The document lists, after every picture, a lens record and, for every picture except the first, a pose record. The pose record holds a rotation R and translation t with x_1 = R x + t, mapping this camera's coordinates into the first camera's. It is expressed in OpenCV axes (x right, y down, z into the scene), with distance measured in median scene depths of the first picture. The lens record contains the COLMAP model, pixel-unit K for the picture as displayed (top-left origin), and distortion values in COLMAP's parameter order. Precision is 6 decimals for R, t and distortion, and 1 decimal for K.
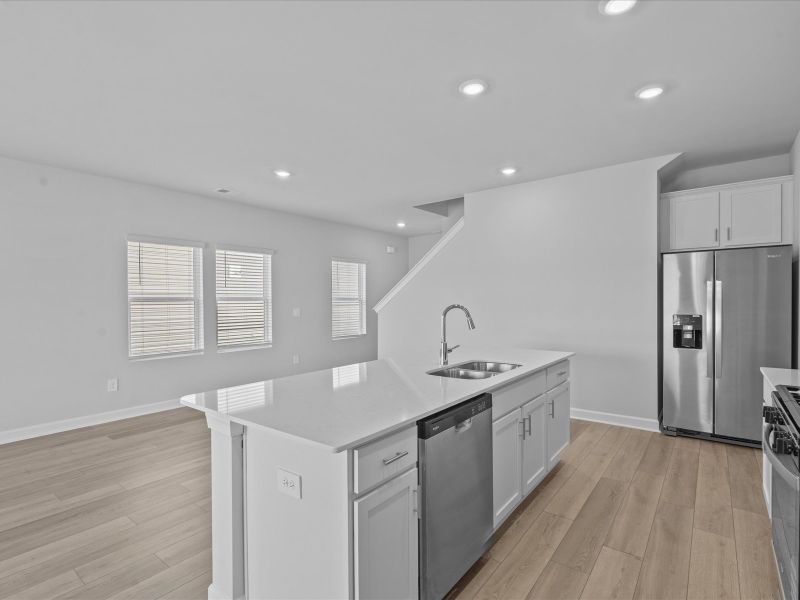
lens RADIAL K [[403.2, 0, 400.0], [0, 403.2, 300.0], [0, 0, 1]] dist [0.001685, 0.000193]
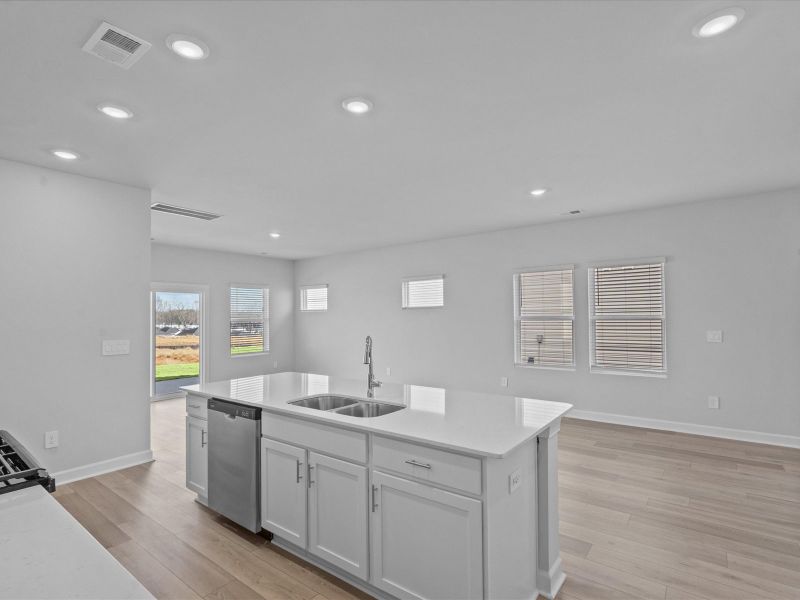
lens RADIAL K [[403.2, 0, 400.0], [0, 403.2, 300.0], [0, 0, 1]] dist [0.001685, 0.000193]
pose [[0.005540, -0.034669, -0.999383, 0.596022], [0.013767, 0.999307, -0.034590, -0.021018], [0.999890, -0.013567, 0.006014, 0.582689]]
